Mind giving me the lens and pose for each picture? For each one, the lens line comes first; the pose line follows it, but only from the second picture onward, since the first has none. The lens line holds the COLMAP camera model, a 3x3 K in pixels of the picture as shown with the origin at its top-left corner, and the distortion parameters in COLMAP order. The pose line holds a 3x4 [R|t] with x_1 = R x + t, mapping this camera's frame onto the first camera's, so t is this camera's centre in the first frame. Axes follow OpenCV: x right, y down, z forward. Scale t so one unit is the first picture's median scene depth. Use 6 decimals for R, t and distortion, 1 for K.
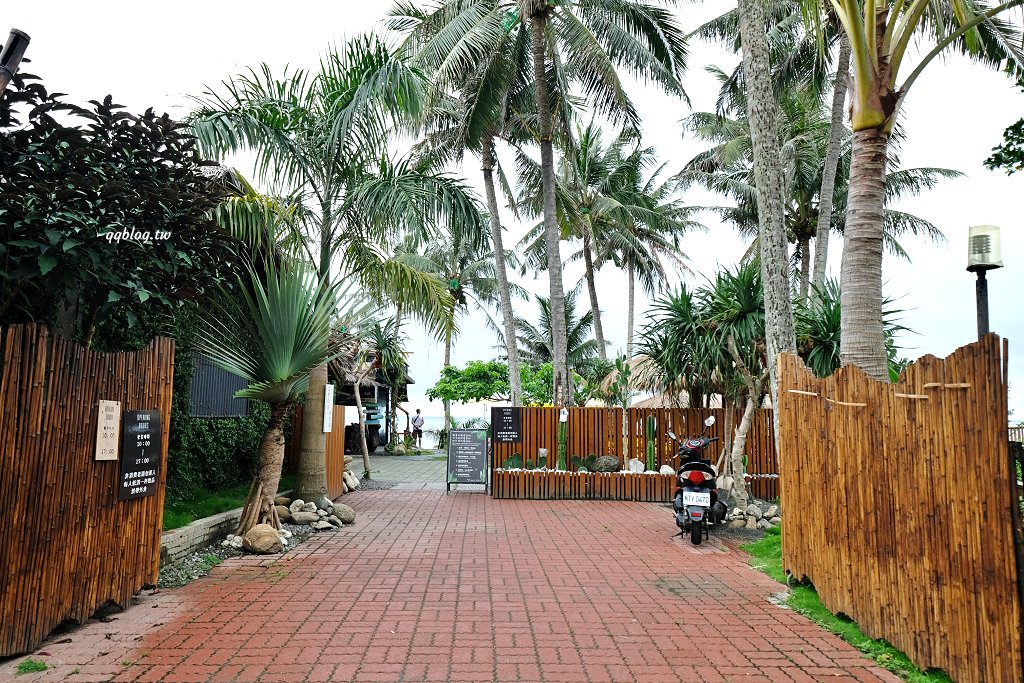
lens RADIAL K [[679.8, 0, 512.0], [0, 679.8, 341.5], [0, 0, 1]] dist [0.002393, 0.000615]
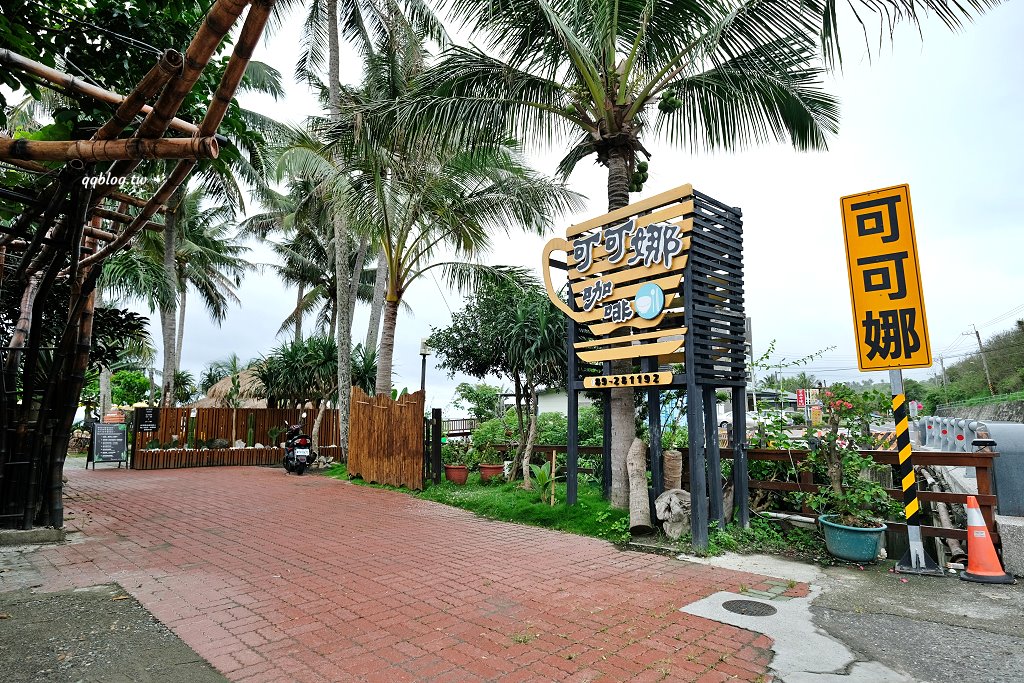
lens RADIAL K [[580.1, 0, 512.0], [0, 580.1, 341.5], [0, 0, 1]] dist [-0.000298, 0.000127]
pose [[0.731847, 0.081316, 0.676600, -0.294854], [-0.069118, 0.996593, -0.045012, -0.042459], [-0.677955, -0.013823, 0.734974, -0.443239]]
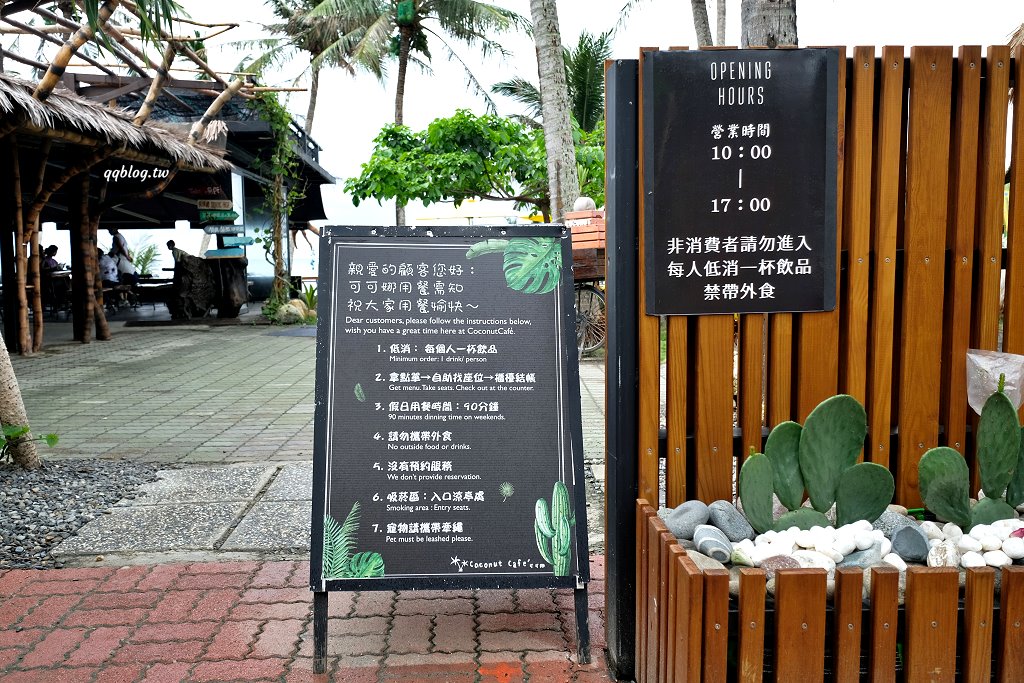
lens RADIAL K [[802.6, 0, 512.0], [0, 802.6, 341.5], [0, 0, 1]] dist [-0.000072, -0.000049]
pose [[0.999485, -0.018116, 0.026479, -0.057629], [0.012100, 0.977228, 0.211845, 0.121612], [-0.029714, -0.211416, 0.976944, 0.856174]]
